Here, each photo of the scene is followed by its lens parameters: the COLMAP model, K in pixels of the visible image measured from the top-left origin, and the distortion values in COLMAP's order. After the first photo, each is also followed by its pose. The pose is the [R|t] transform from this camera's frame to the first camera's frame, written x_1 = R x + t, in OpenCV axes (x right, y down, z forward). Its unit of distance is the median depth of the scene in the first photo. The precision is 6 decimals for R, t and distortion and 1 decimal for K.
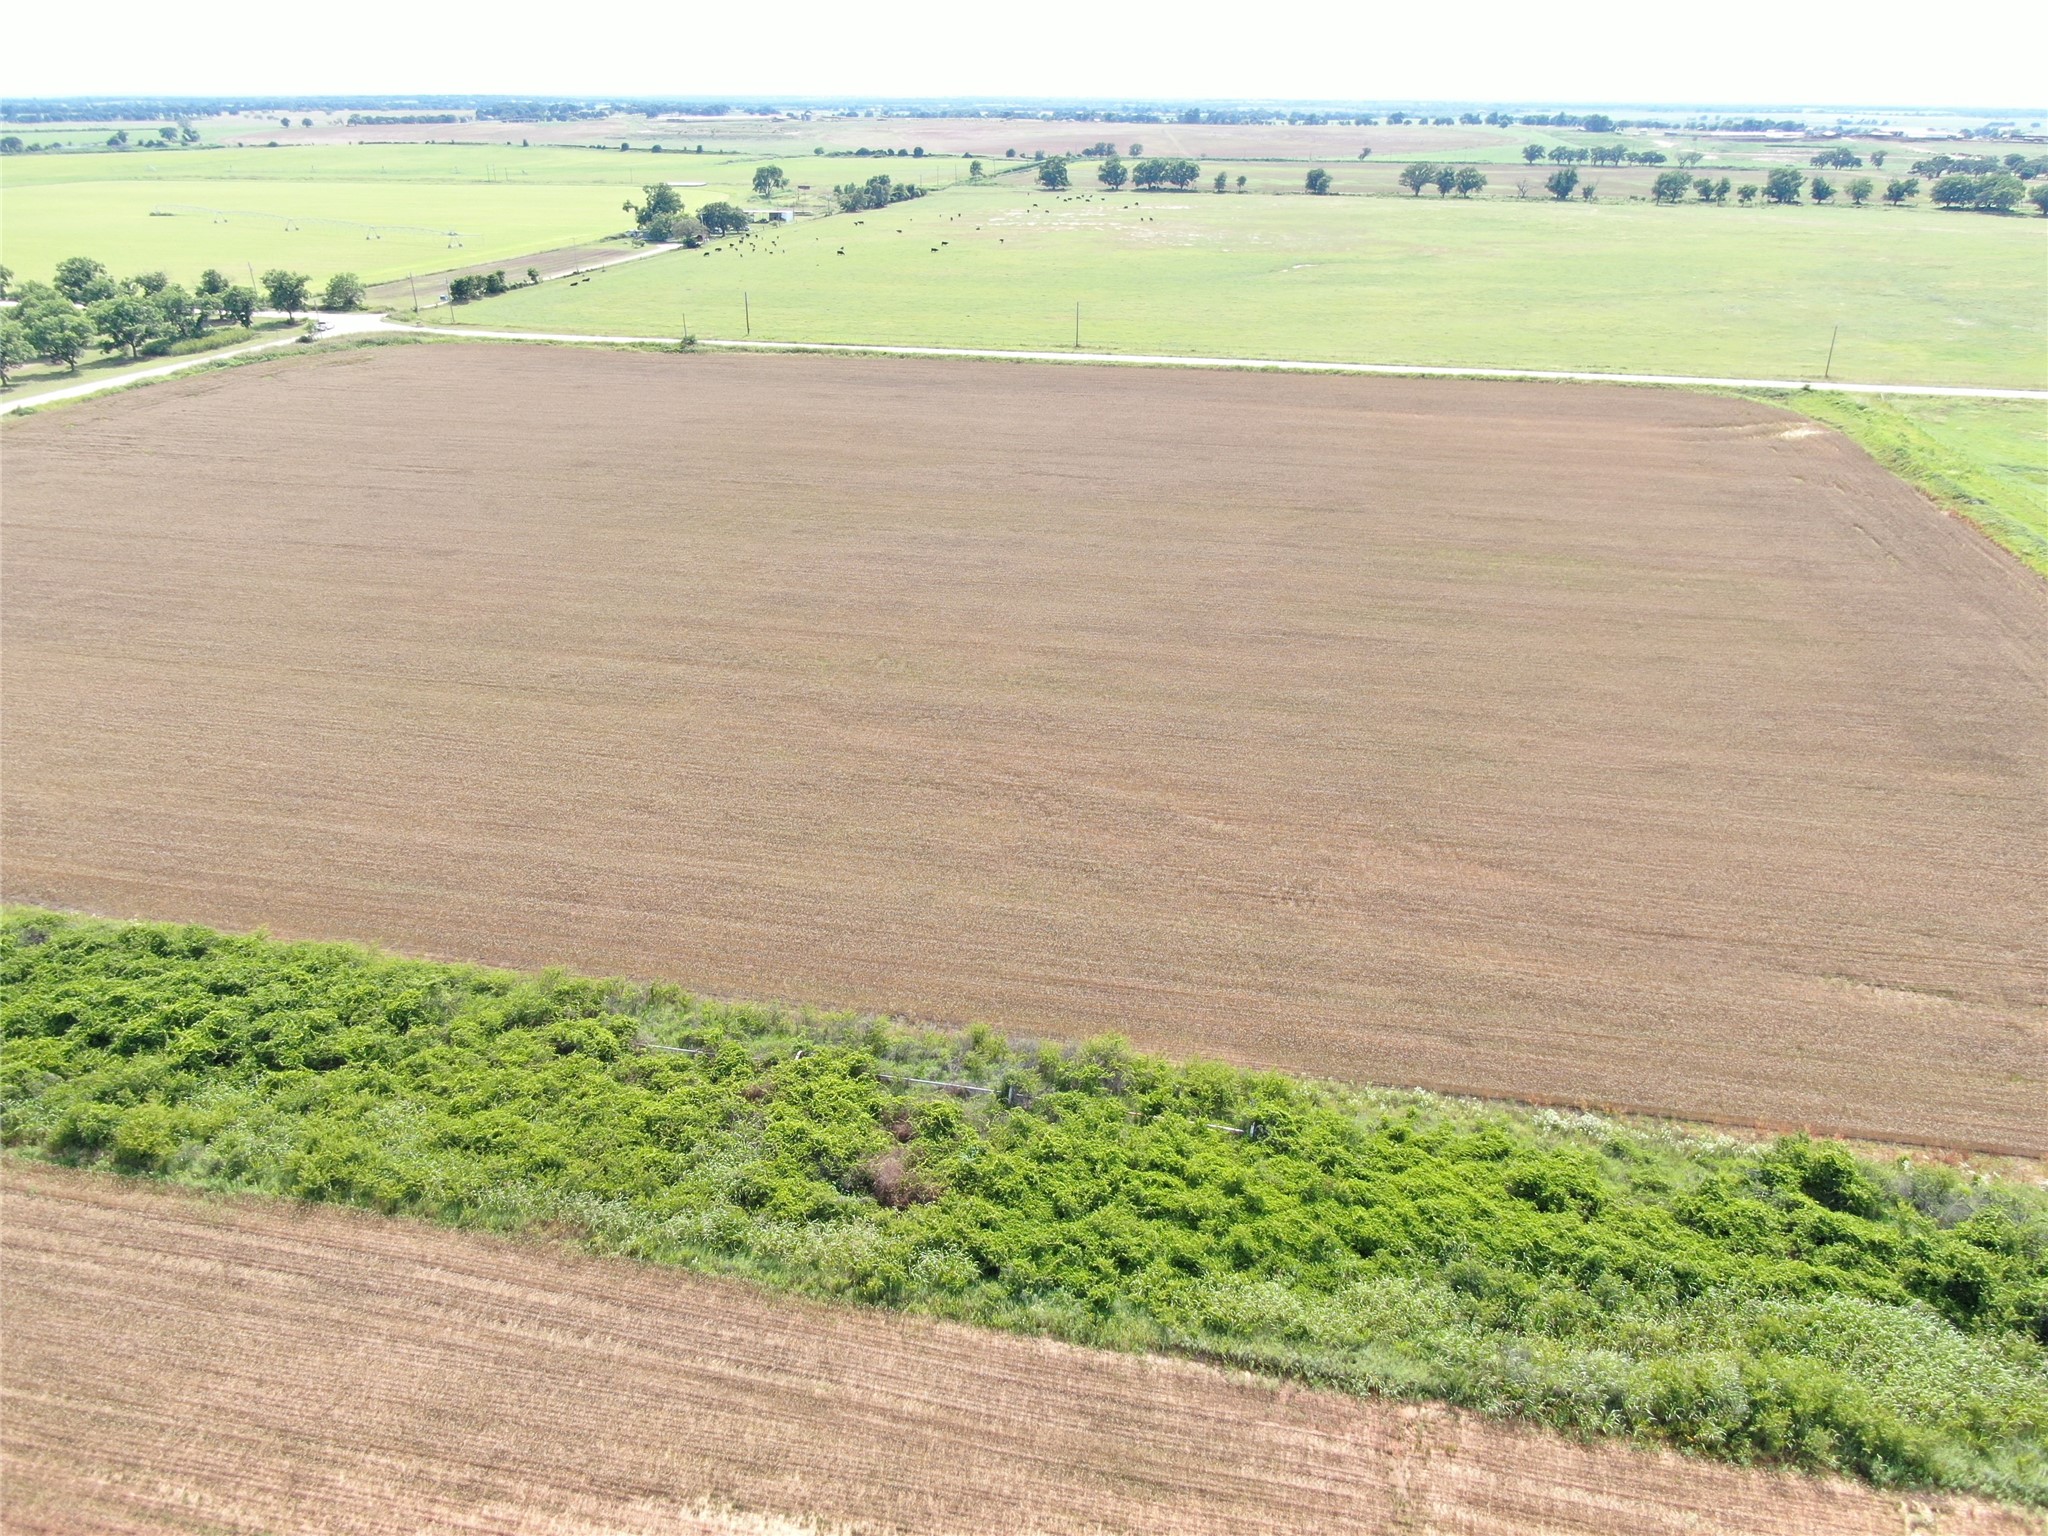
lens RADIAL K [[1479.2, 0, 1016.7], [0, 1479.2, 769.6], [0, 0, 1]] dist [-0.018198, 0.004655]
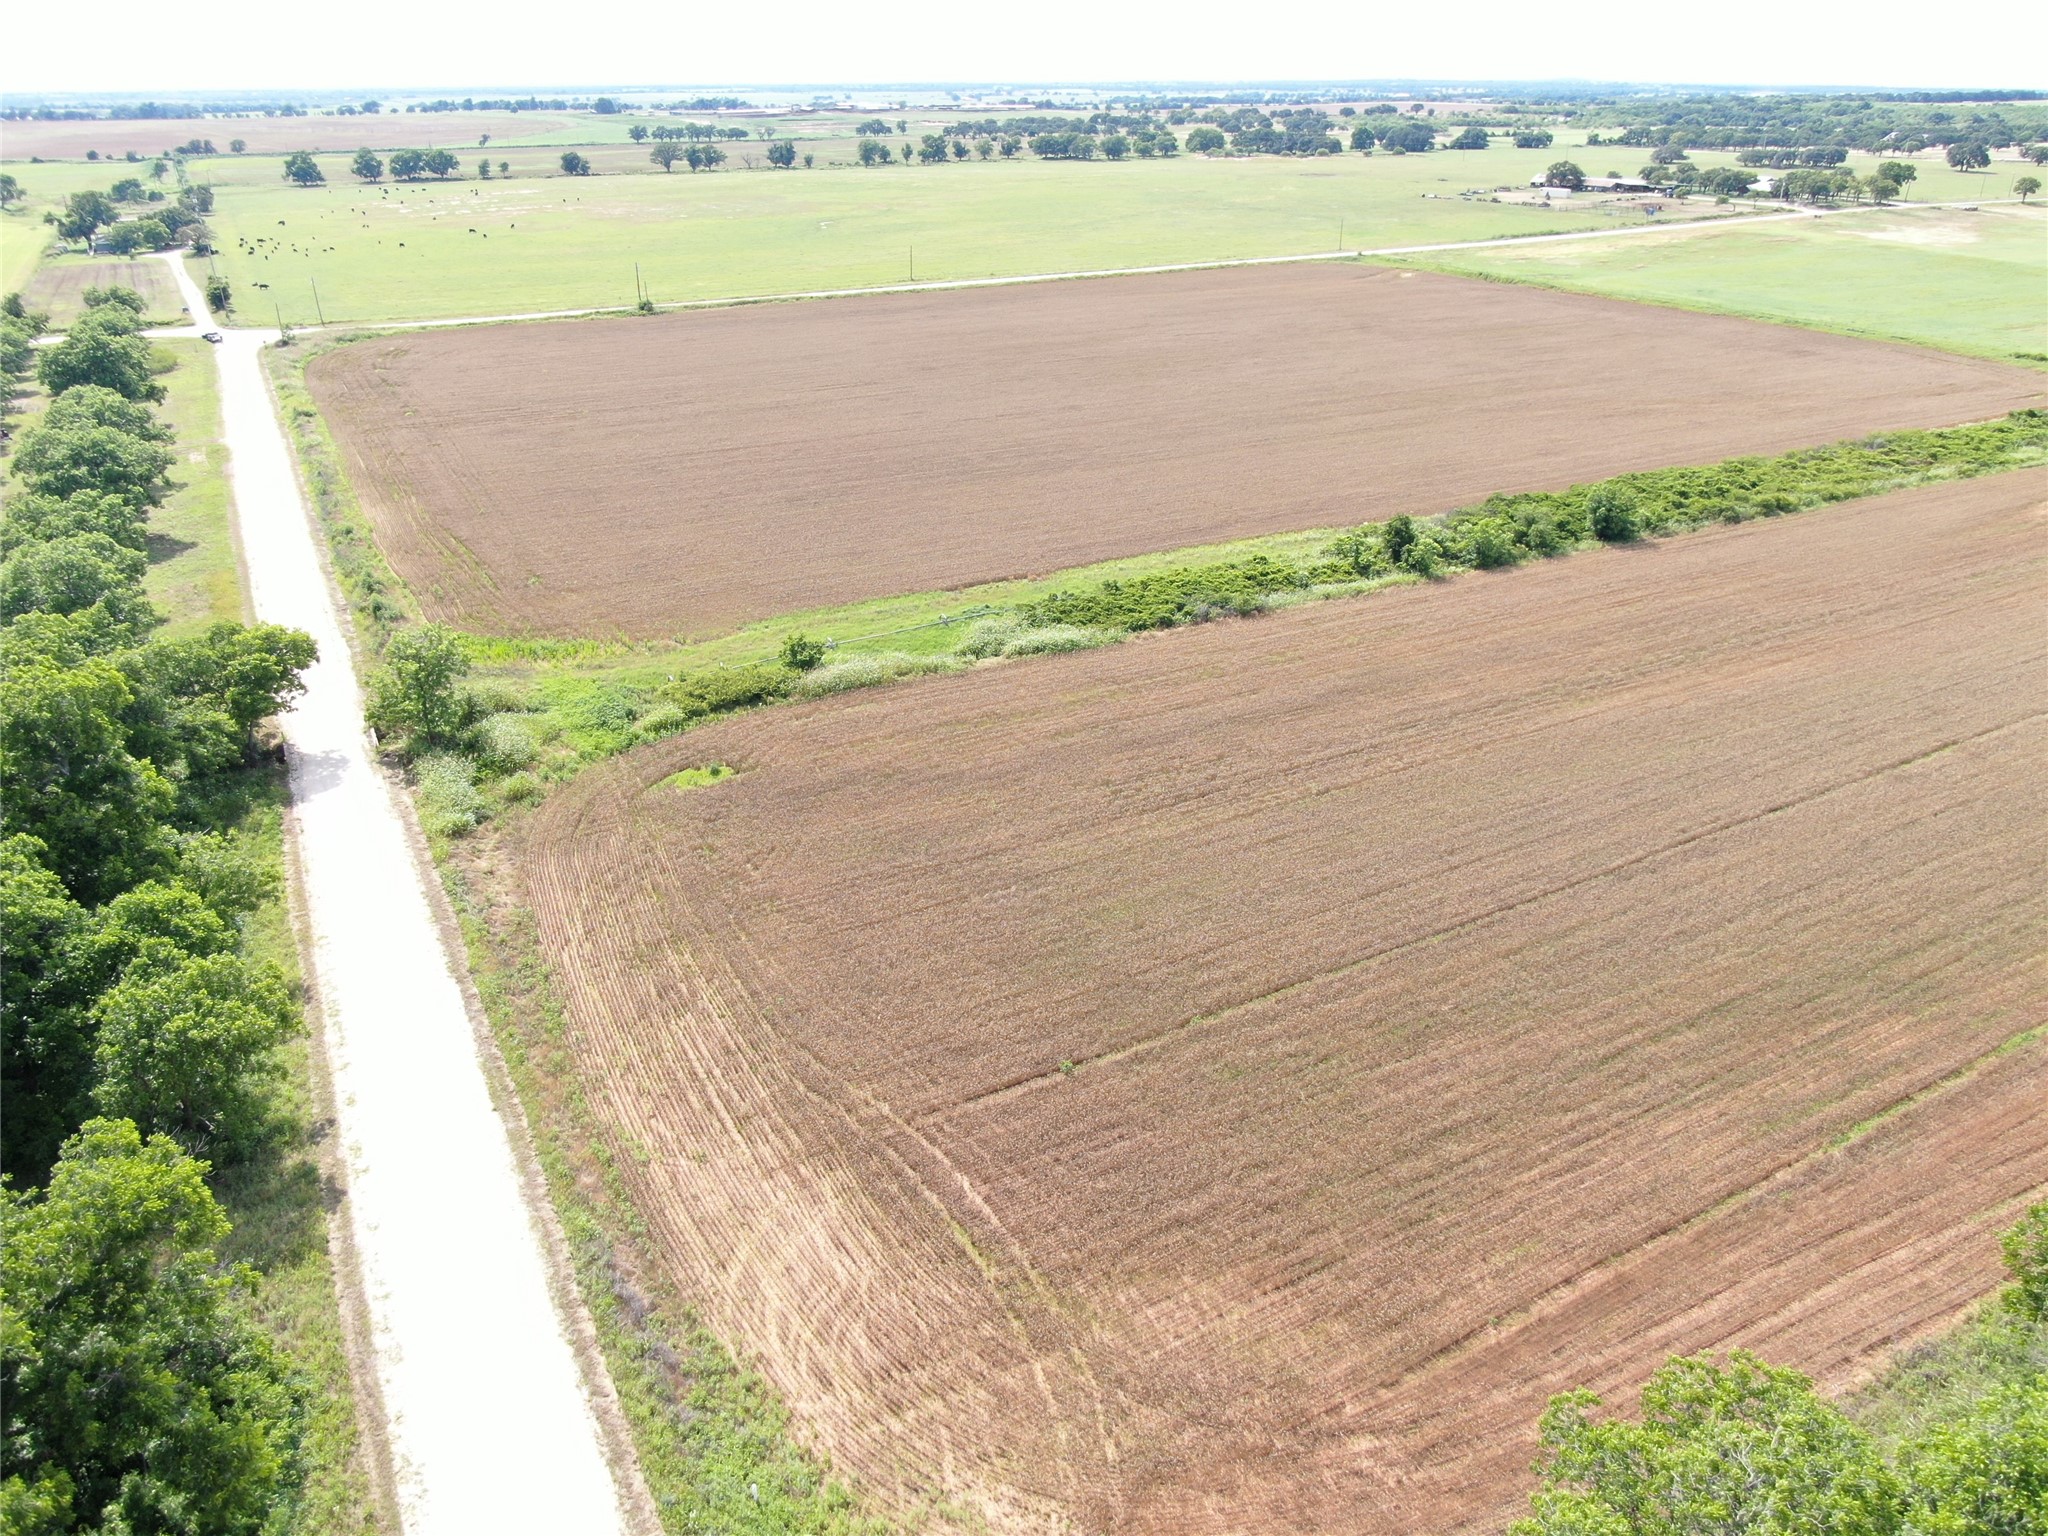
lens RADIAL K [[1483.1, 0, 1015.8], [0, 1483.1, 768.6], [0, 0, 1]] dist [-0.026909, 0.011286]
pose [[0.754559, -0.285002, 0.591114, -2.955863], [0.280485, 0.954410, 0.102123, 0.056056], [-0.593270, 0.088740, 0.800097, -0.191061]]
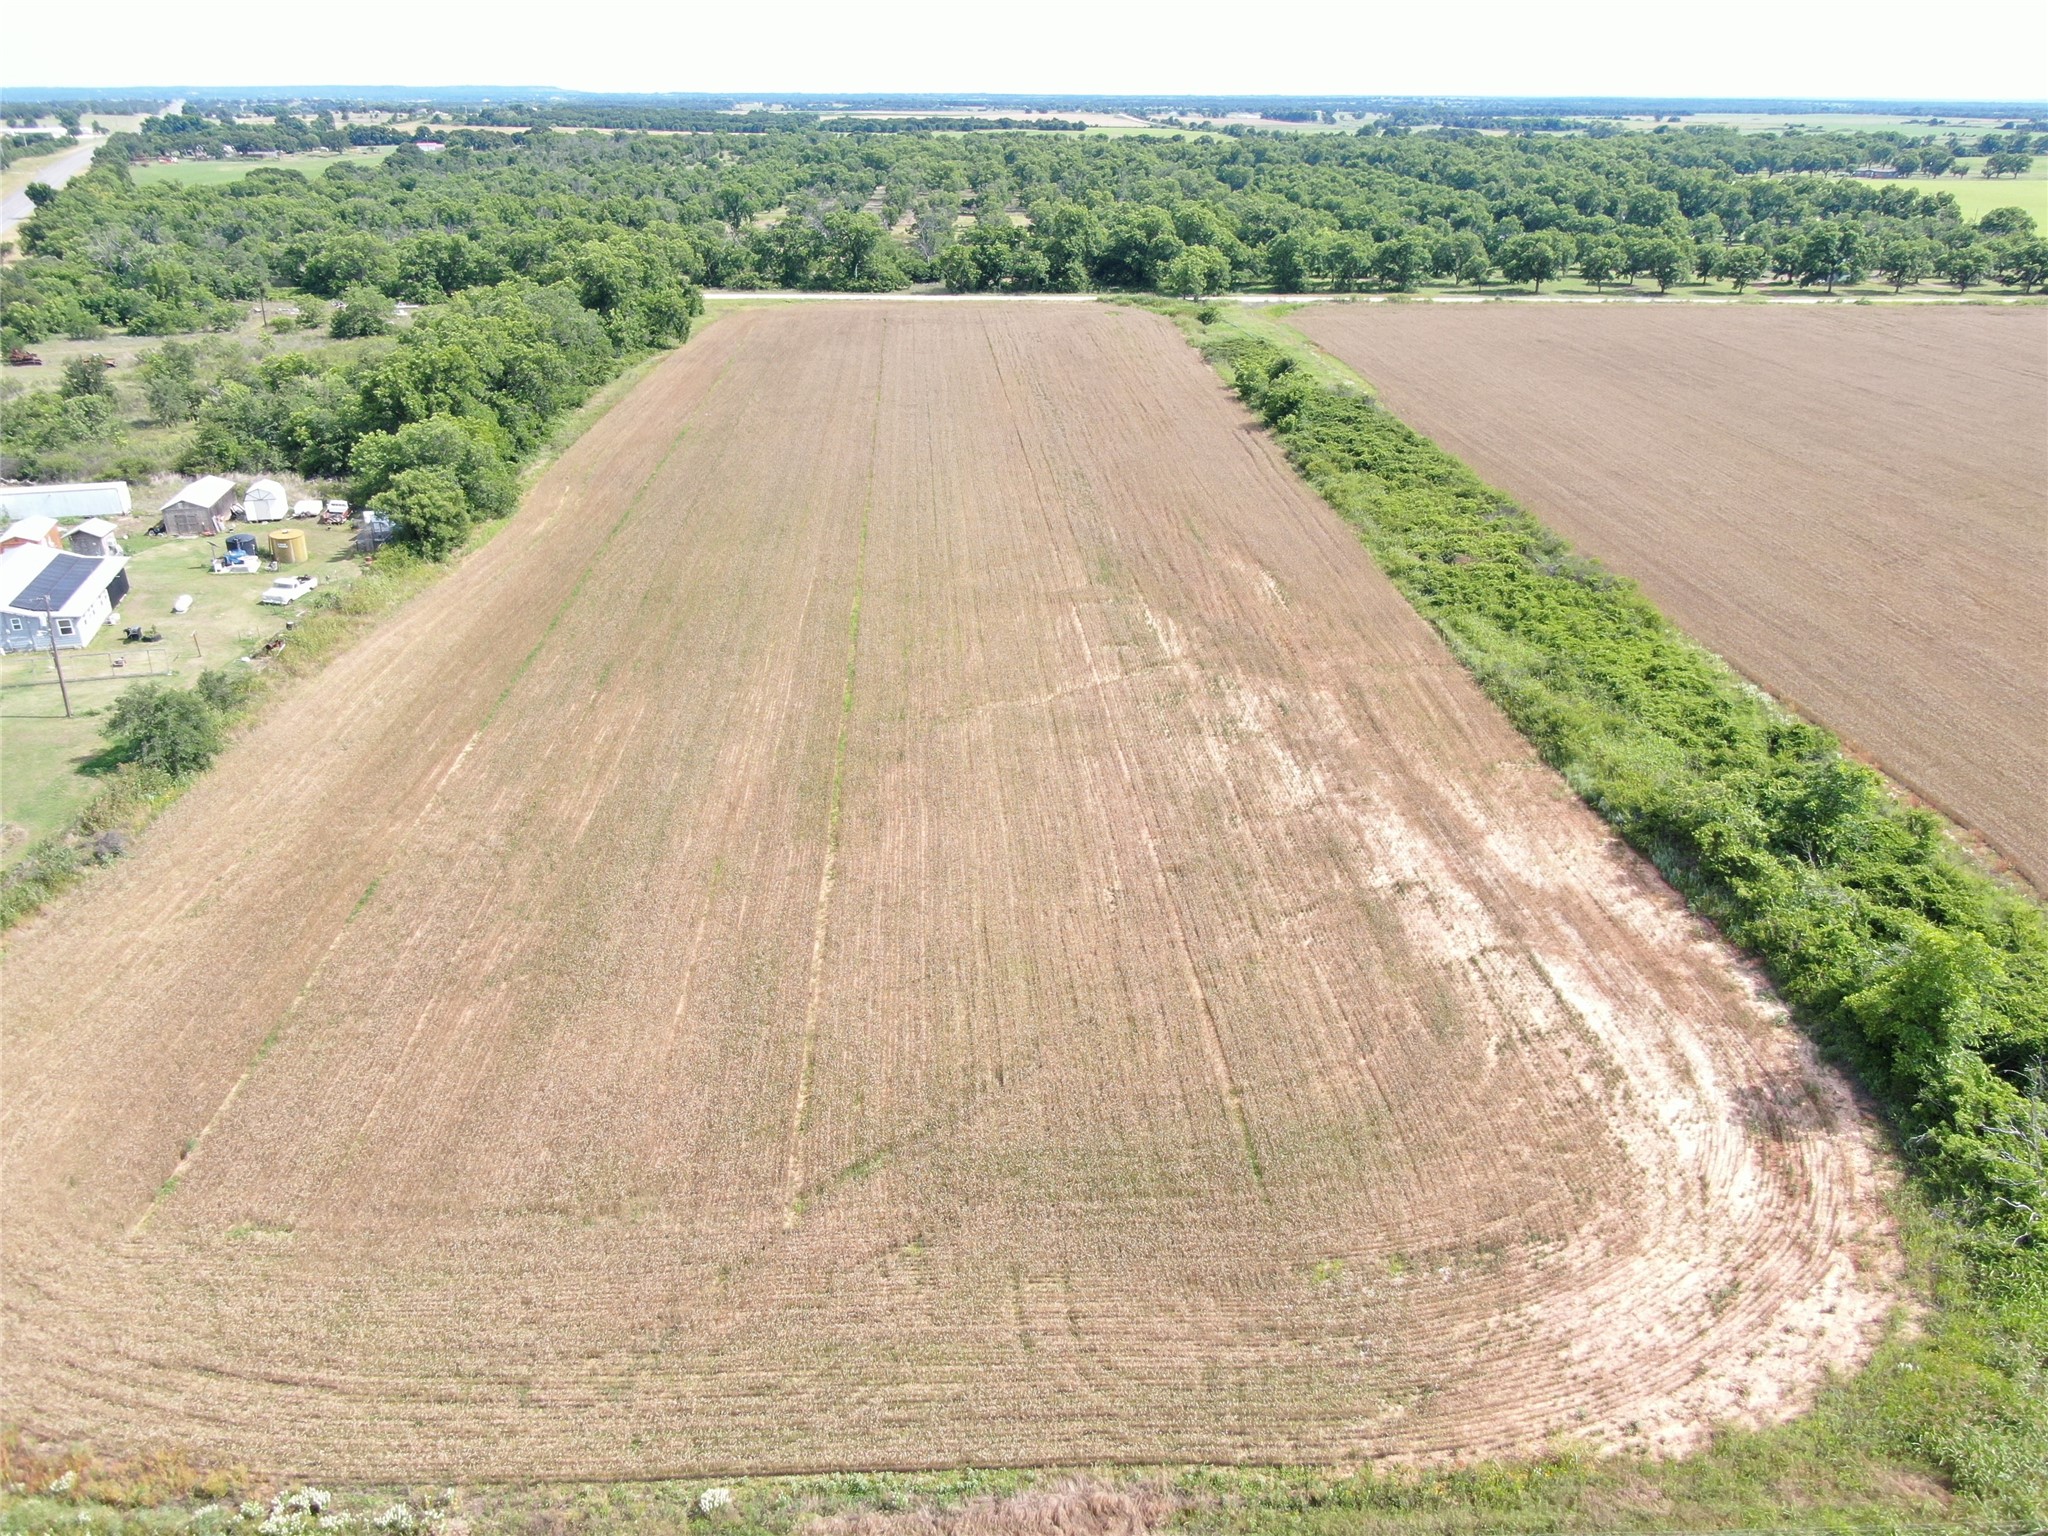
lens RADIAL K [[1483.1, 0, 1015.8], [0, 1483.1, 768.6], [0, 0, 1]] dist [-0.026909, 0.011286]
pose [[0.248400, 0.398359, -0.882954, 1.445976], [-0.403569, 0.871205, 0.279524, 0.183566], [0.880585, 0.286899, 0.377172, -0.164737]]
